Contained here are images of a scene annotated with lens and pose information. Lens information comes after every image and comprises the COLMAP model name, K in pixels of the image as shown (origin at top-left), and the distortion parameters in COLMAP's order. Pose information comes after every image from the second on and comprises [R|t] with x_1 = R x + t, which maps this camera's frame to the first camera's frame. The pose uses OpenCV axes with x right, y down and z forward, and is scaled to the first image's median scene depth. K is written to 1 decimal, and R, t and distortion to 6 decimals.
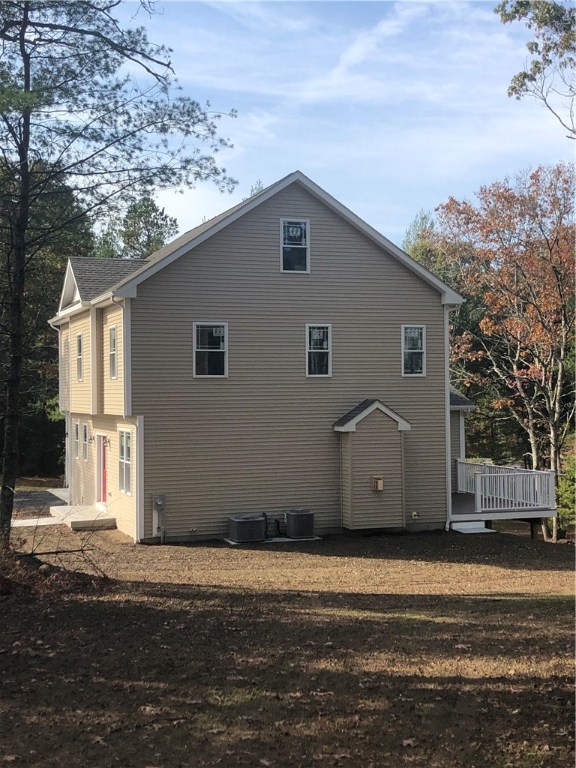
lens RADIAL K [[1094.0, 0, 288.2], [0, 1094.0, 383.2], [0, 0, 1]] dist [0.105946, 0.000000]
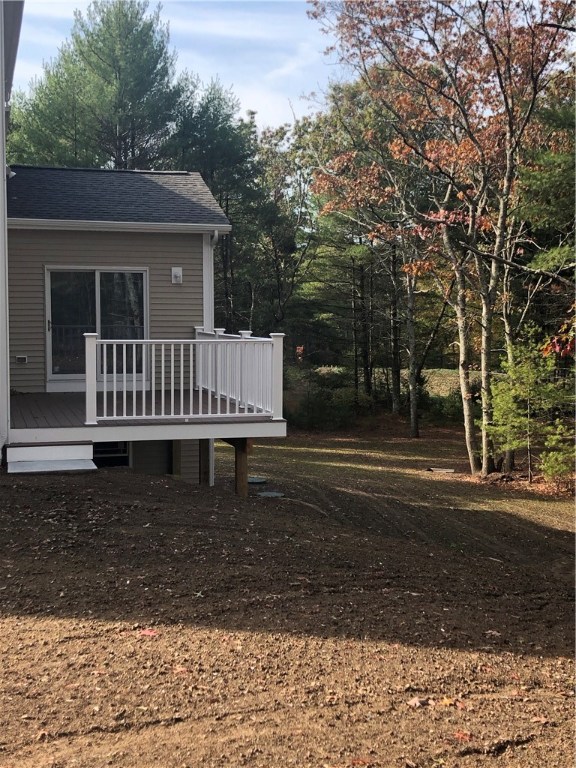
lens RADIAL K [[1094.0, 0, 287.7], [0, 1094.0, 384.7], [0, 0, 1]] dist [0.105946, 0.000000]
pose [[0.996879, 0.017125, -0.077067, 0.175318], [-0.011133, 0.996929, 0.077514, 0.040531], [0.078158, -0.076414, 0.994008, 0.347981]]
